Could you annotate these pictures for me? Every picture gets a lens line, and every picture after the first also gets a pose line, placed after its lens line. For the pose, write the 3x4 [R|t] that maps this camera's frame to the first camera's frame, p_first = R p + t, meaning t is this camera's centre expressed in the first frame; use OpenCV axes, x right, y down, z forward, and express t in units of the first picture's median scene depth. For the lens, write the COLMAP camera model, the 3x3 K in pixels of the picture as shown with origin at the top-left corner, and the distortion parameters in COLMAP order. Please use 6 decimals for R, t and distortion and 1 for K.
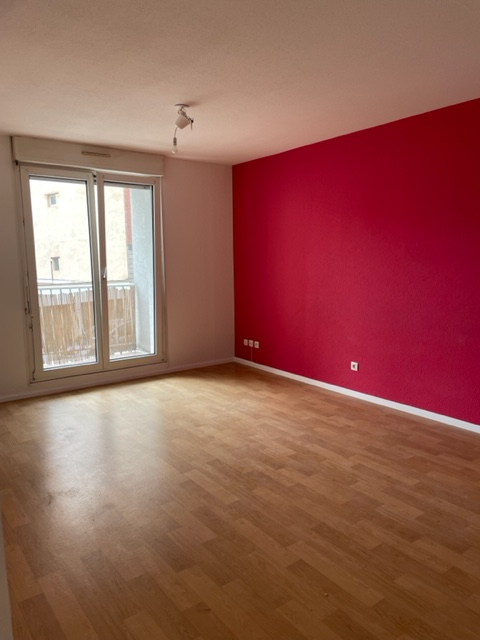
lens RADIAL K [[487.6, 0, 240.0], [0, 487.6, 320.0], [0, 0, 1]] dist [-0.000772, 0.000290]
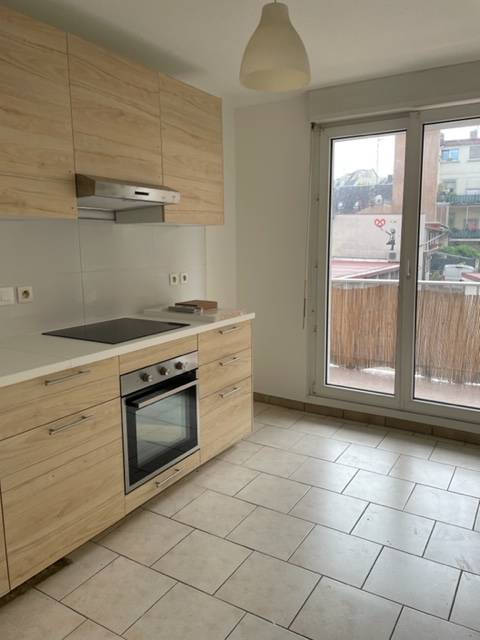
lens RADIAL K [[487.6, 0, 240.0], [0, 487.6, 320.0], [0, 0, 1]] dist [-0.000772, 0.000290]
pose [[0.393229, 0.165647, -0.904396, 0.281425], [-0.124327, 0.984183, 0.126204, -0.095993], [0.910996, 0.062813, 0.407604, 0.593292]]
